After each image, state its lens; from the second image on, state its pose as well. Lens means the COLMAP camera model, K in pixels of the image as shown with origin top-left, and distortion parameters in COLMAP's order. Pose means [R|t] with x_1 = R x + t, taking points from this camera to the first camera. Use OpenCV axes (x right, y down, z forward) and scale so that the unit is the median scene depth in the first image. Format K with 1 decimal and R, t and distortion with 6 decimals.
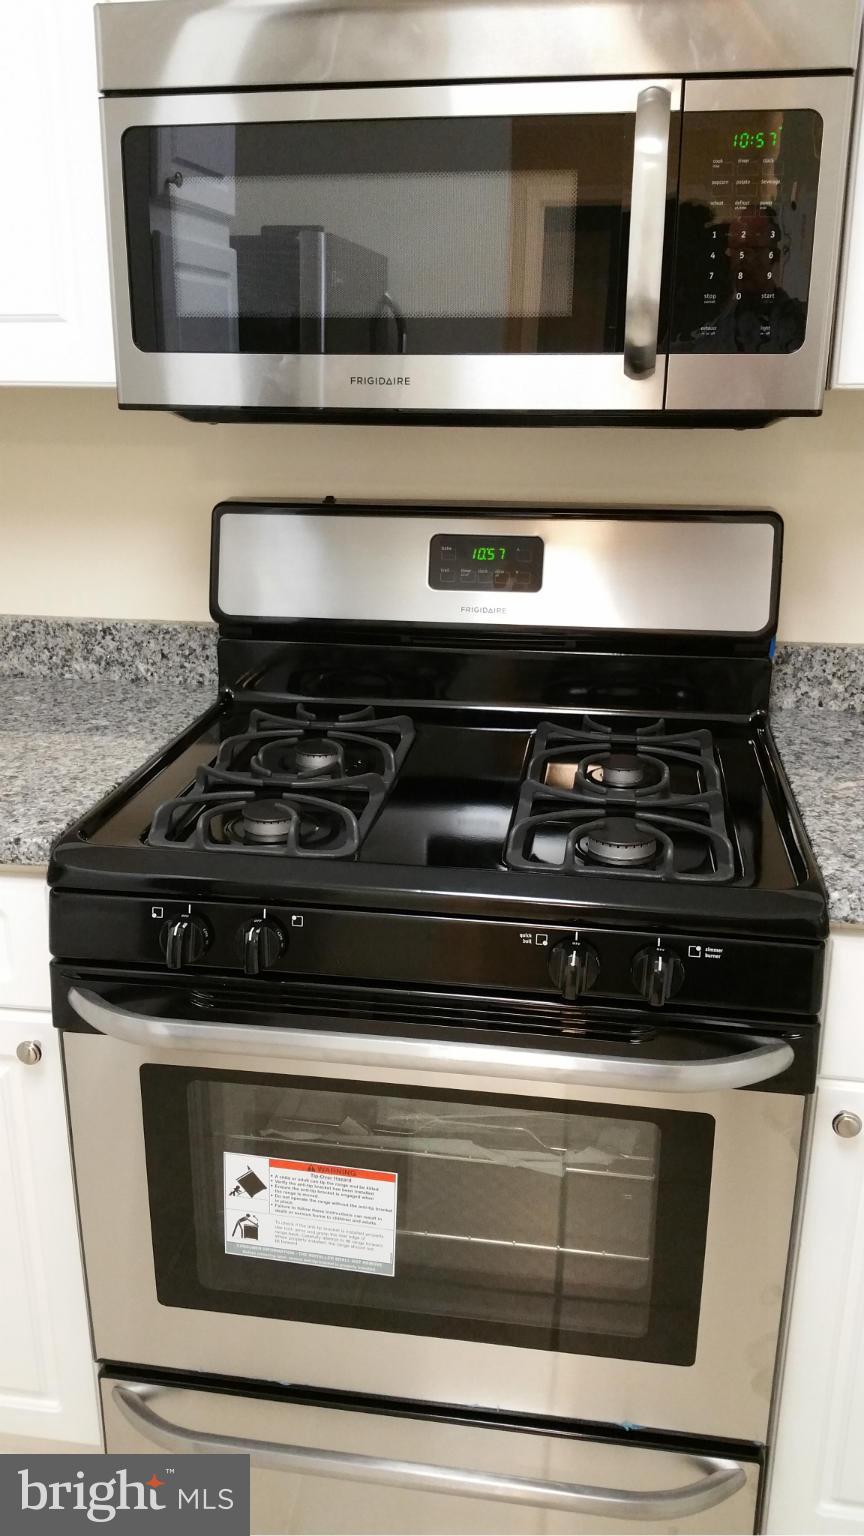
lens RADIAL K [[1248.0, 0, 430.7], [0, 1248.0, 759.0], [0, 0, 1]] dist [0.107978, -0.253947]
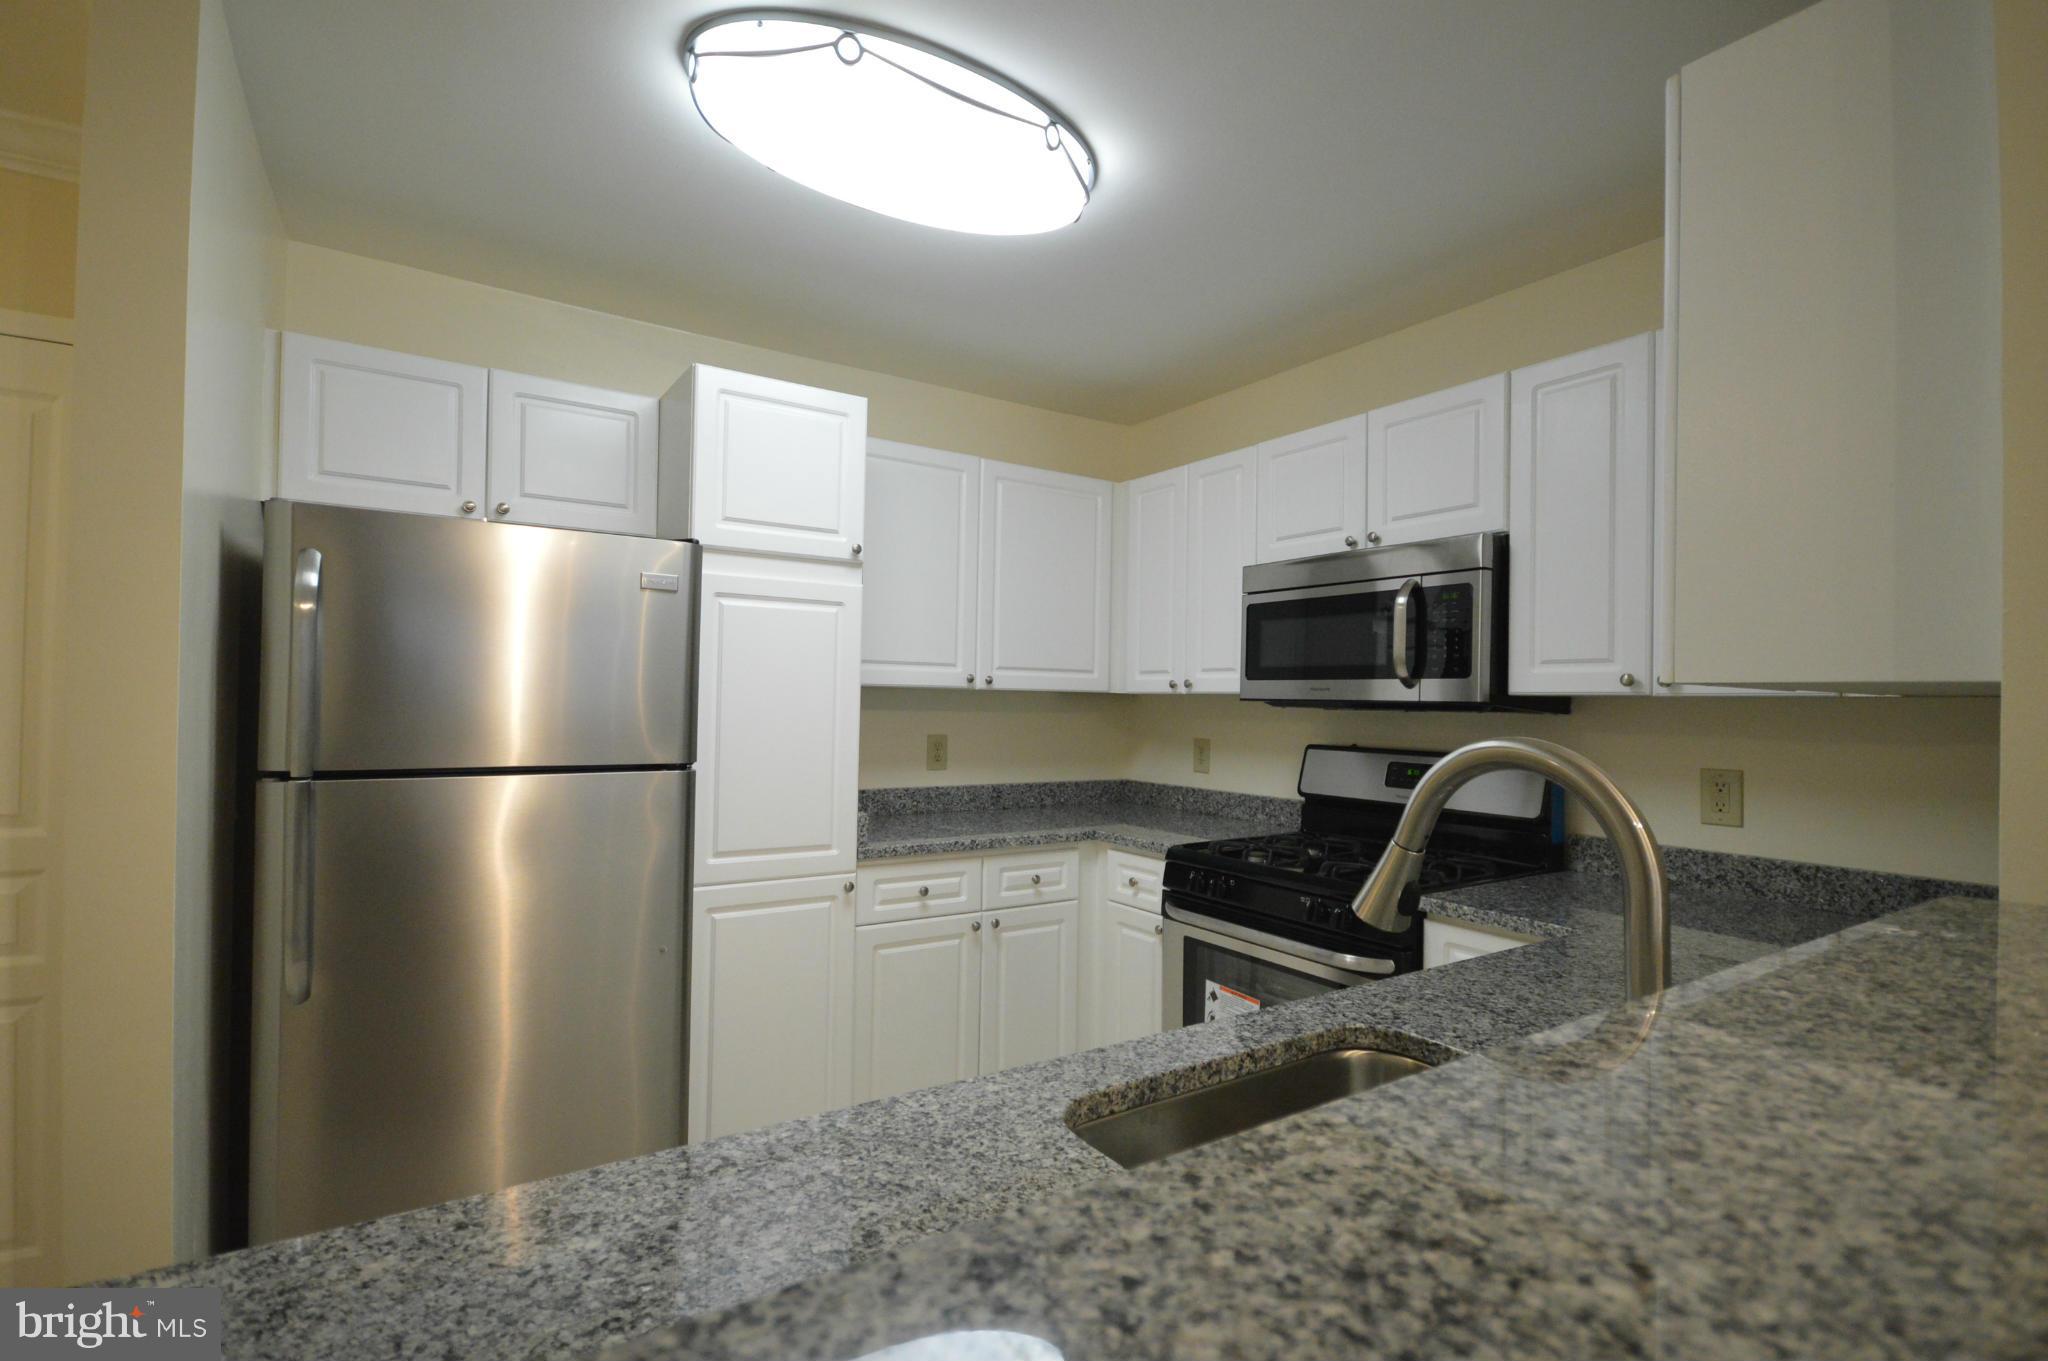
lens RADIAL K [[952.7, 0, 1022.2], [0, 952.7, 692.0], [0, 0, 1]] dist [0.001136, 0.000233]
pose [[0.672459, 0.002593, -0.740130, 0.975432], [-0.244526, 0.944621, -0.218858, 0.270968], [0.698575, 0.328154, 0.635852, -0.640508]]
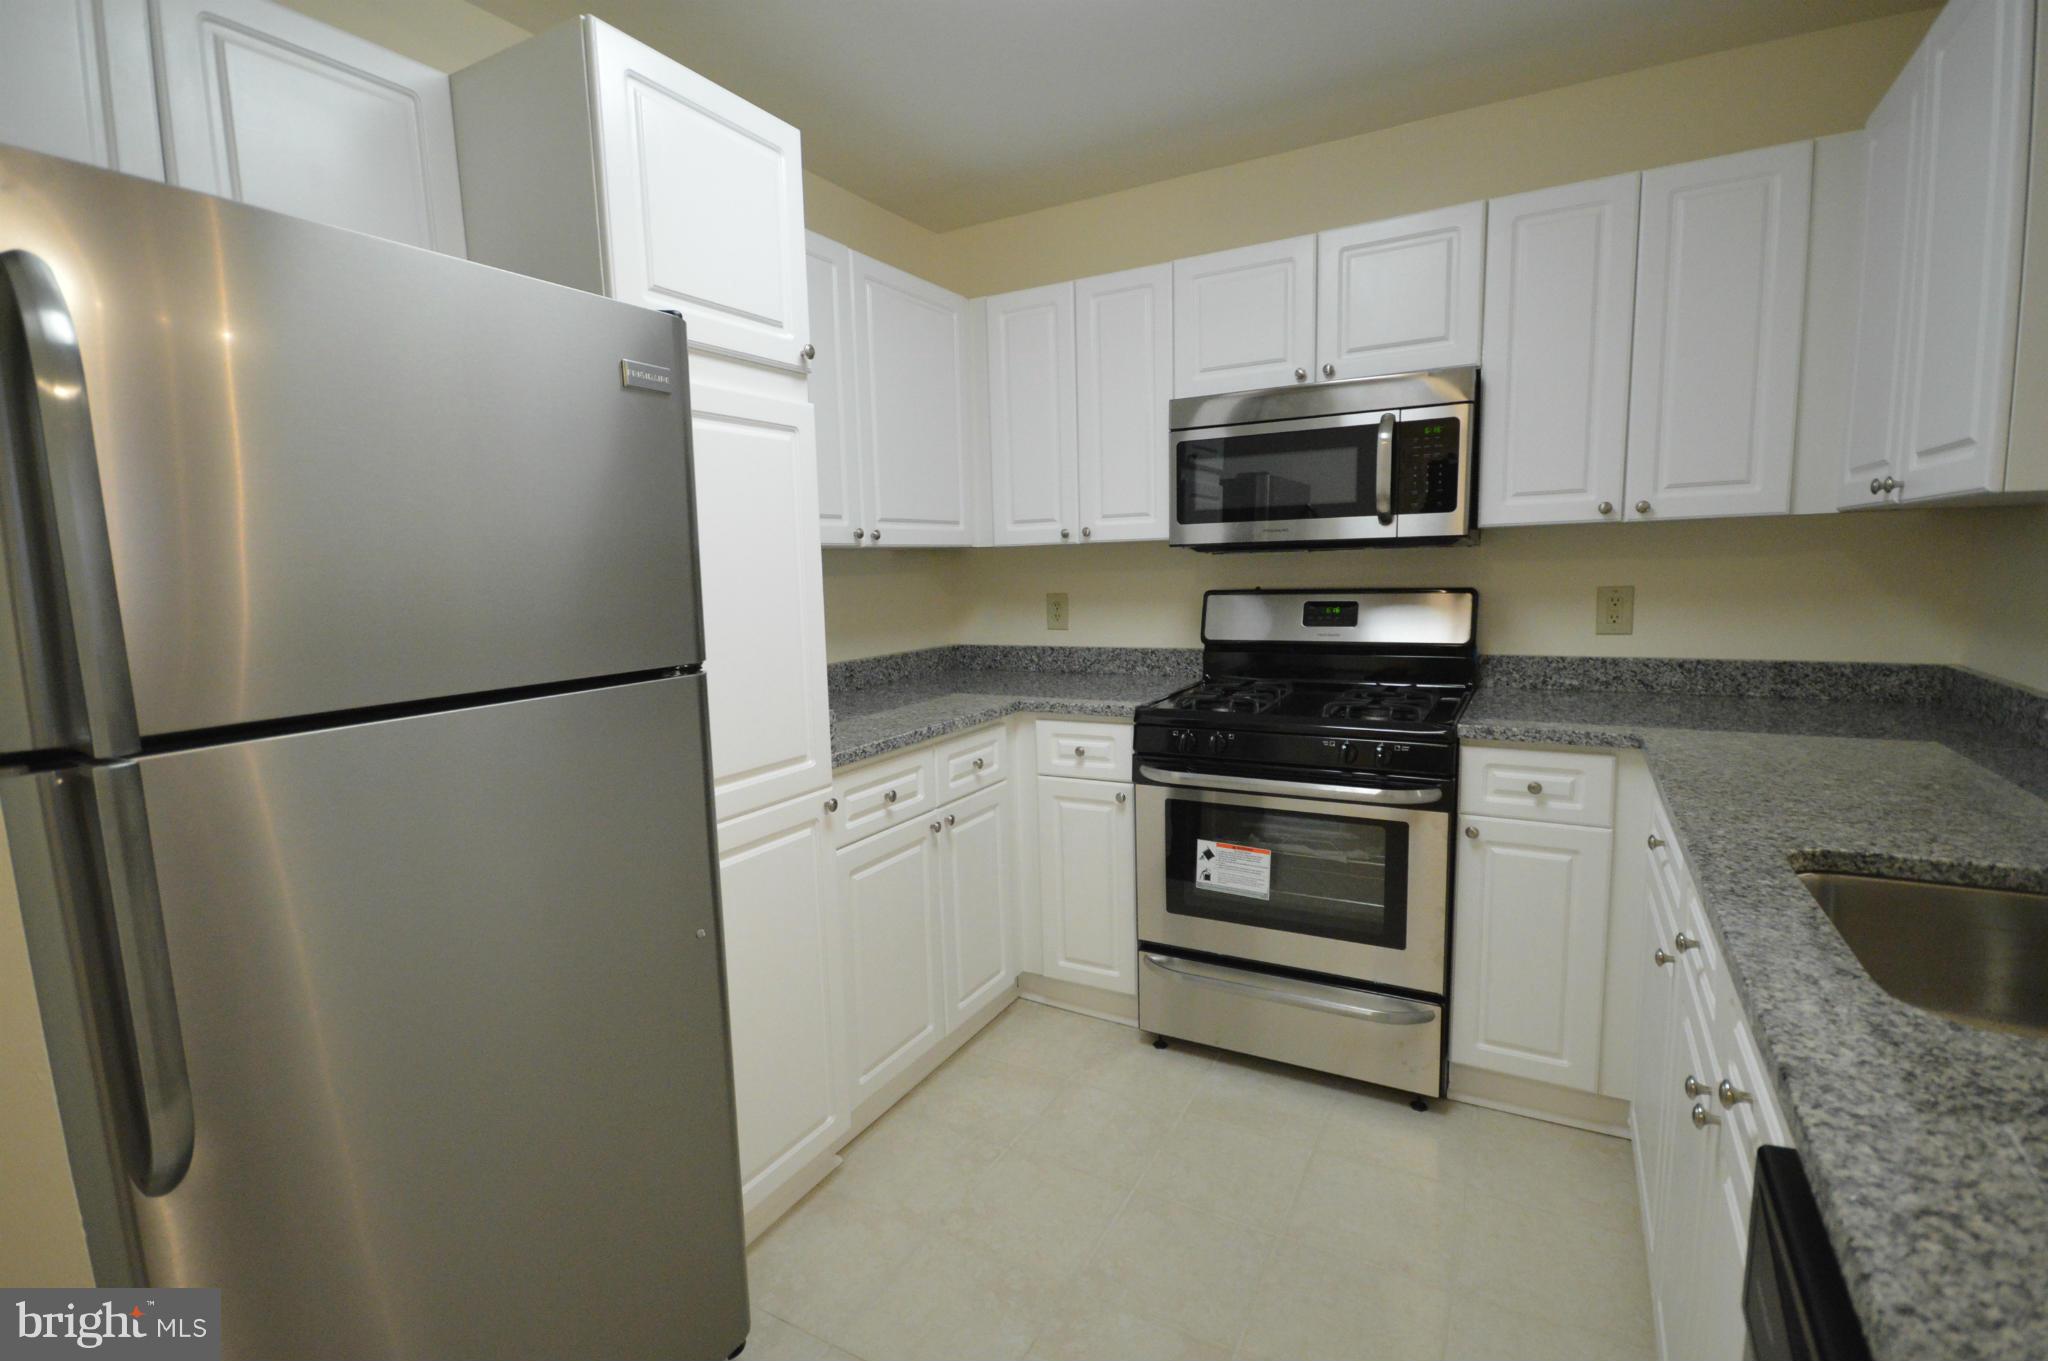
lens RADIAL K [[952.7, 0, 1022.2], [0, 952.7, 692.0], [0, 0, 1]] dist [0.001136, 0.000233]
pose [[0.938290, 0.016965, -0.345433, 0.143467], [-0.076870, 0.984042, -0.160473, 0.346508], [0.337198, 0.177124, 0.924621, -0.834488]]
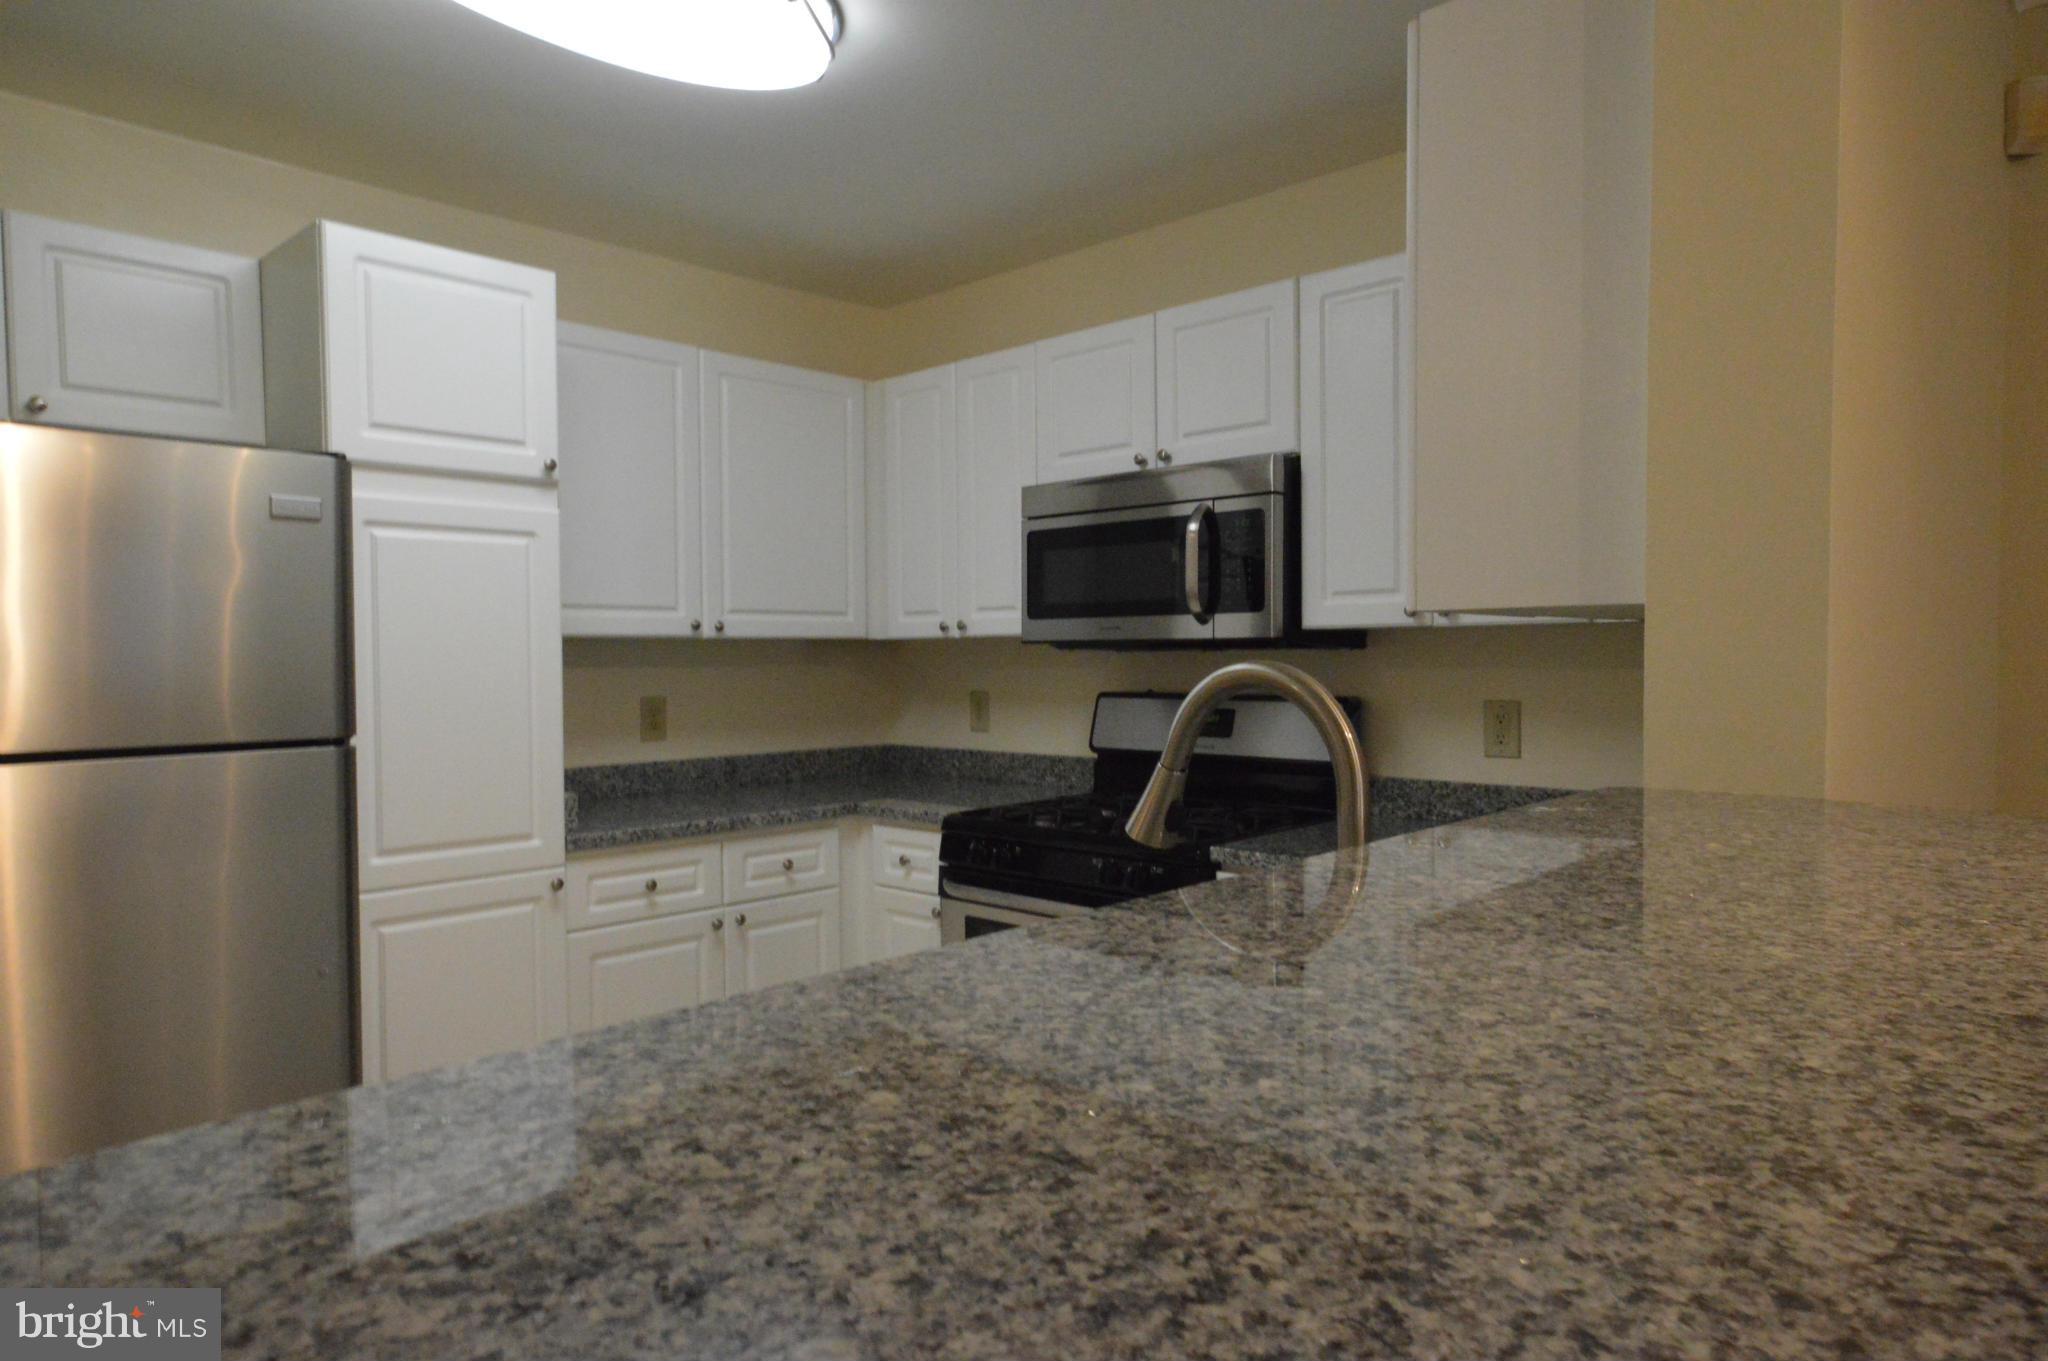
lens RADIAL K [[1268.5, 0, 1021.1], [0, 1268.5, 695.3], [0, 0, 1]] dist [-0.000256, 0.040469]
pose [[0.818575, 0.008994, -0.574329, 1.124861], [-0.167908, 0.959950, -0.224283, 0.345831], [0.549310, 0.280027, 0.787301, -0.831361]]
